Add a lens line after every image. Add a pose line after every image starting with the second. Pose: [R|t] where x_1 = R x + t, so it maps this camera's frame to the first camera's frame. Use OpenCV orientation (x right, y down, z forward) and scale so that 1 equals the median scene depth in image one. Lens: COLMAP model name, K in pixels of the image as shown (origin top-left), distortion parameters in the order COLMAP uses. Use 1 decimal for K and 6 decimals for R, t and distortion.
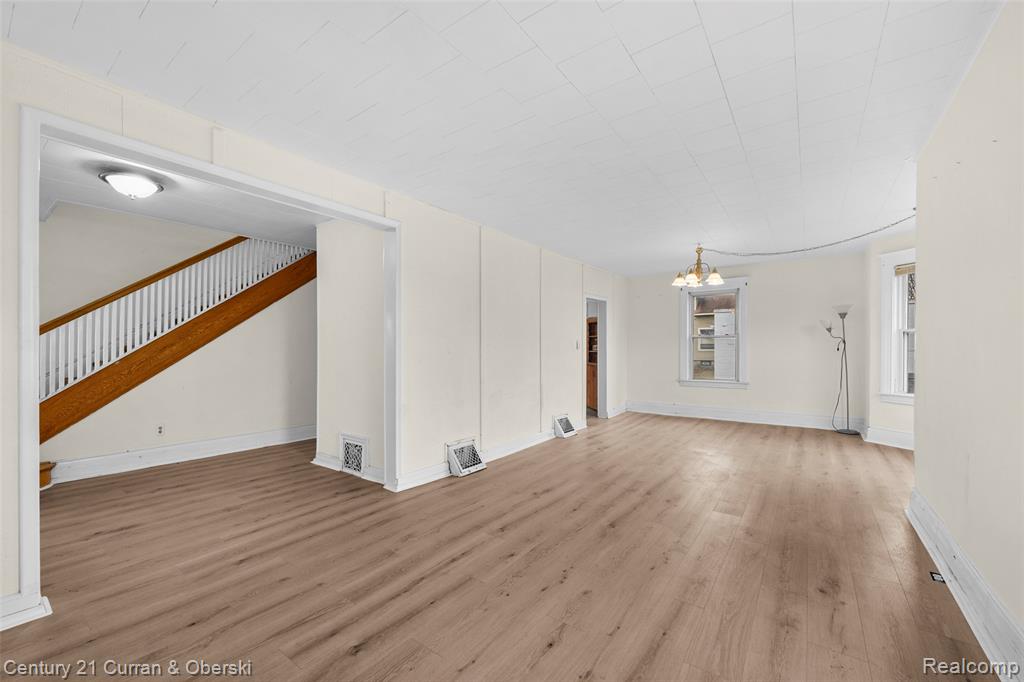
lens RADIAL K [[412.8, 0, 518.9], [0, 412.8, 351.4], [0, 0, 1]] dist [0.001921, 0.000113]
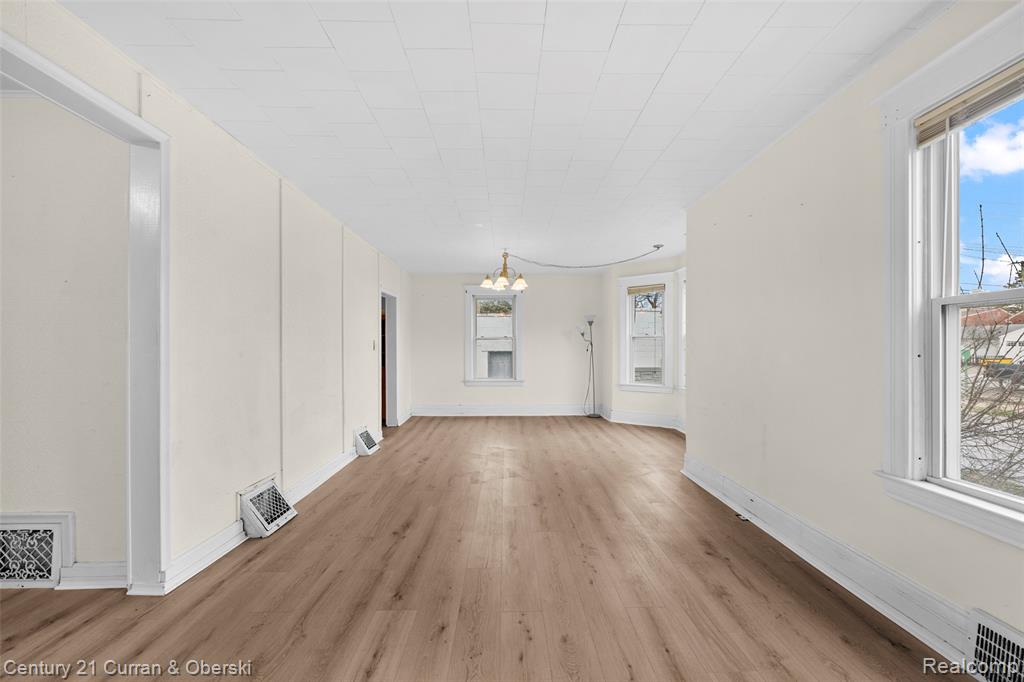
lens RADIAL K [[412.8, 0, 518.9], [0, 412.8, 351.4], [0, 0, 1]] dist [0.001921, 0.000113]
pose [[0.797672, -0.001794, 0.603088, -0.216774], [0.003050, 0.999995, -0.001059, -0.001536], [-0.603083, 0.002684, 0.797674, 0.197934]]
